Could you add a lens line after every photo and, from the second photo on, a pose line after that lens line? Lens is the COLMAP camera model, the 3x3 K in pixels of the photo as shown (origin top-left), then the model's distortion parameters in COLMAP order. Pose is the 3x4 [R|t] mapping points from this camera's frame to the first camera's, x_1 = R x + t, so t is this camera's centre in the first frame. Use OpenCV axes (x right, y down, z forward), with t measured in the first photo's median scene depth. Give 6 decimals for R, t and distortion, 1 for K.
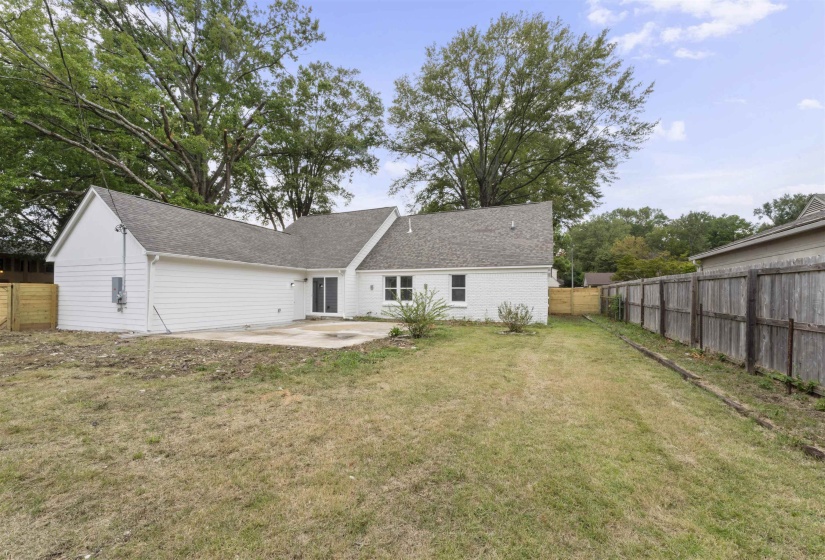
lens RADIAL K [[333.5, 0, 412.5], [0, 333.5, 287.8], [0, 0, 1]] dist [-0.000081, -0.000012]
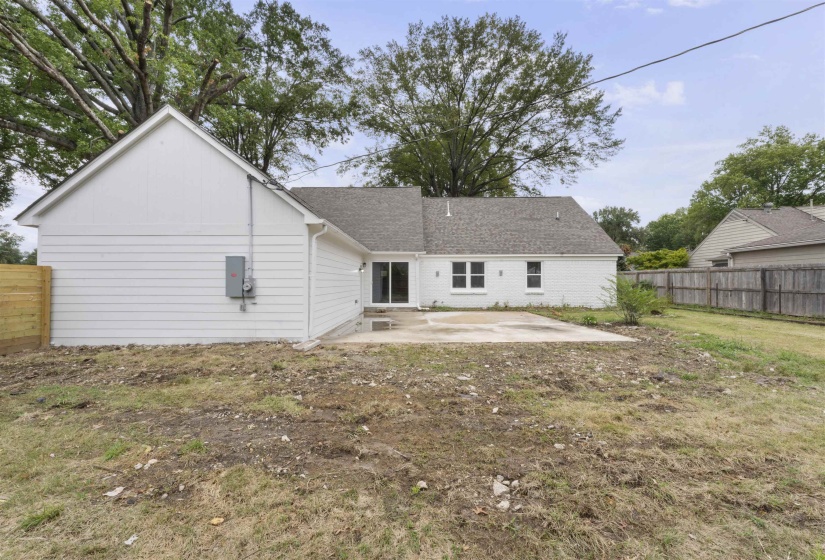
lens RADIAL K [[330.3, 0, 411.5], [0, 330.3, 278.2], [0, 0, 1]] dist [-0.000111, -0.000086]
pose [[0.928774, -0.002153, 0.370640, -0.539440], [-0.001927, 0.999942, 0.010639, 0.001628], [-0.370641, -0.010596, 0.928716, 0.196660]]
